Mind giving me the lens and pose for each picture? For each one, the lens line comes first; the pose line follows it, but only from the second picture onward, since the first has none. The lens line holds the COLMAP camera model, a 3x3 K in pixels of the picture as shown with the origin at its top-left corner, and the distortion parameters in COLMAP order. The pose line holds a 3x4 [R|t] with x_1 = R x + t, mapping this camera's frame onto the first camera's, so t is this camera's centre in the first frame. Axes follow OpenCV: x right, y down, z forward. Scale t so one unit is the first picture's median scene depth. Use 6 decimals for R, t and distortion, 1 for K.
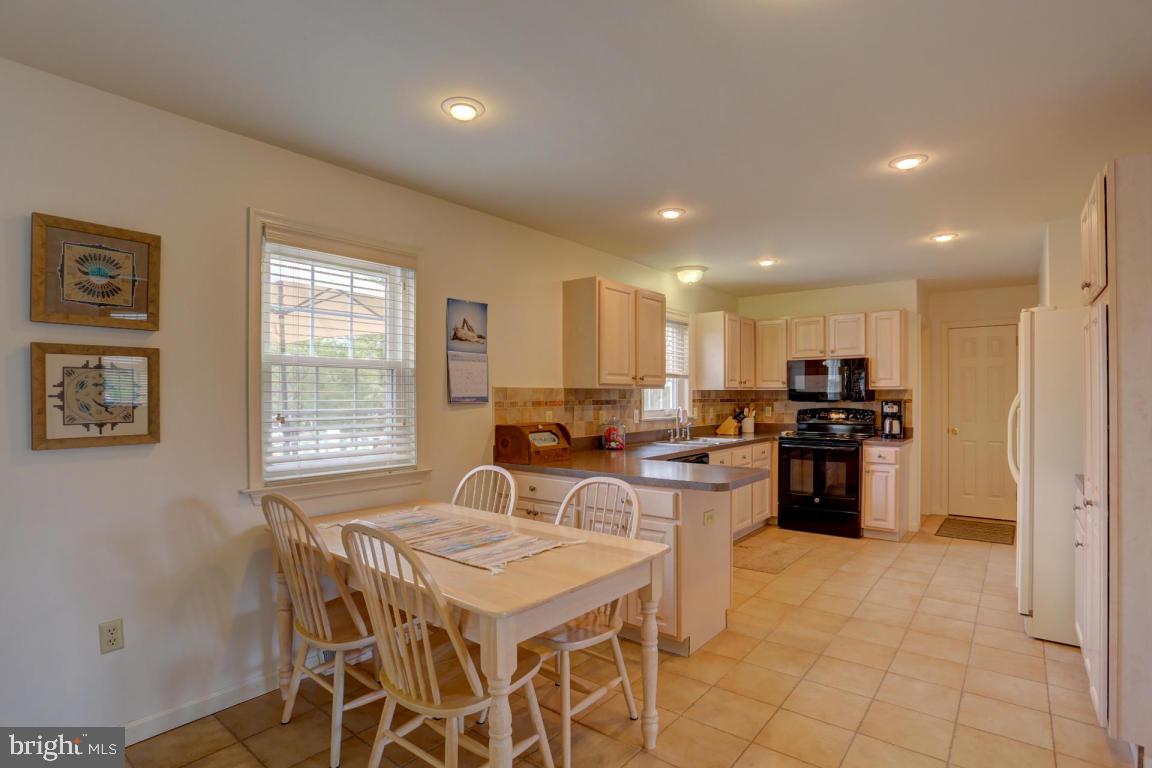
lens RADIAL K [[563.3, 0, 581.7], [0, 563.3, 391.9], [0, 0, 1]] dist [-0.050592, 0.013020]
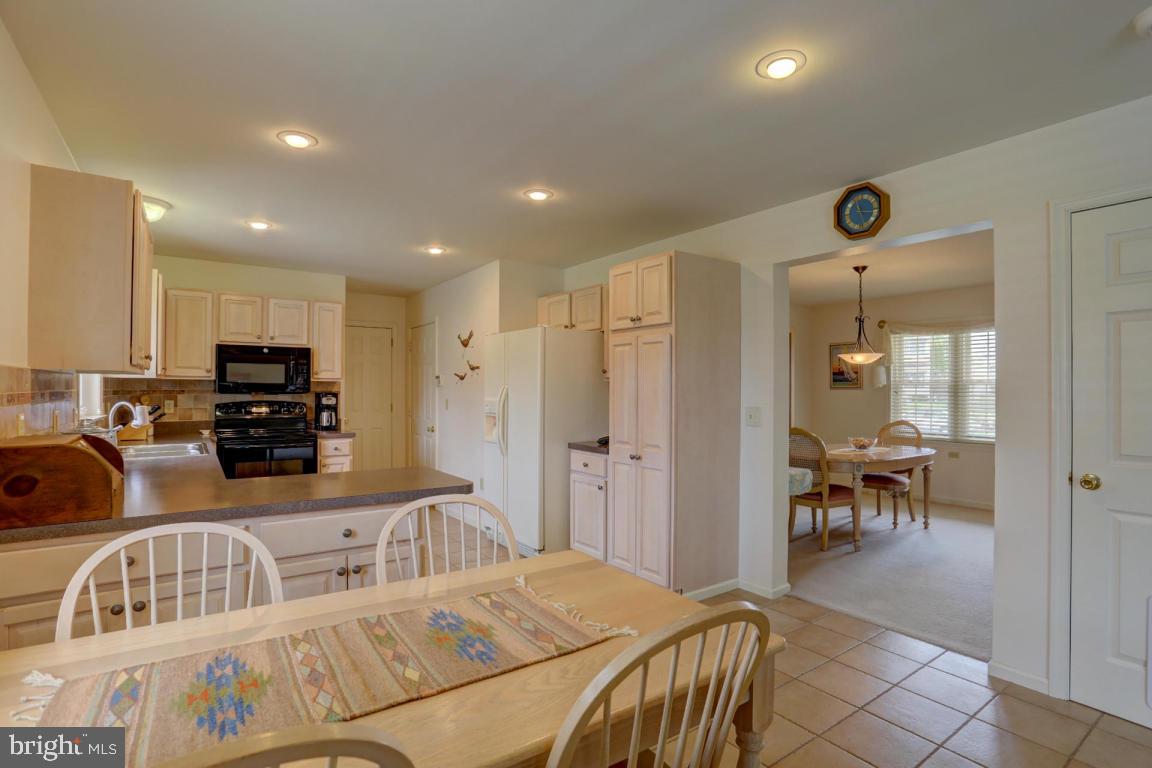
lens RADIAL K [[563.3, 0, 578.3], [0, 563.3, 384.2], [0, 0, 1]] dist [-0.050592, 0.013020]
pose [[0.273724, 0.014190, 0.961704, -0.320457], [-0.014956, 0.999833, -0.010495, 0.004836], [-0.961692, -0.011511, 0.273890, 0.324185]]
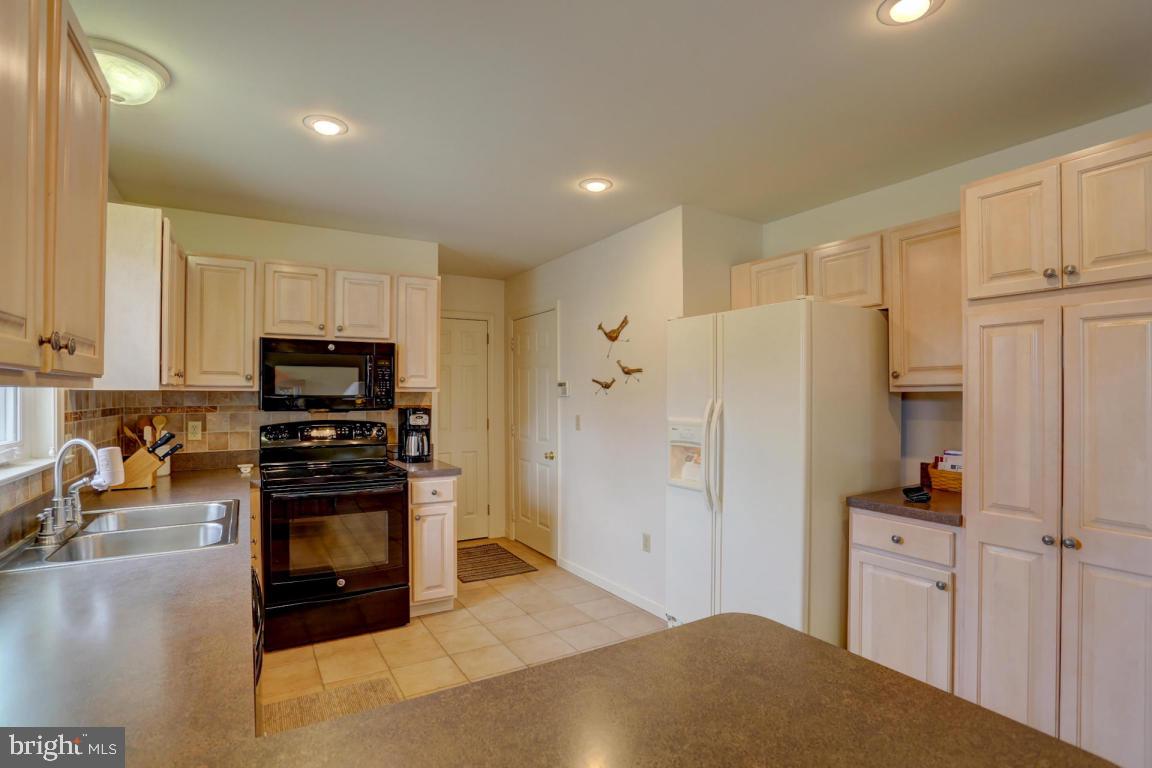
lens RADIAL K [[563.3, 0, 576.0], [0, 563.3, 393.4], [0, 0, 1]] dist [-0.050592, 0.013020]
pose [[0.339398, 0.004172, 0.940634, -0.041850], [-0.010715, 0.999942, -0.000569, -0.004882], [-0.940582, -0.009886, 0.339423, 0.640289]]
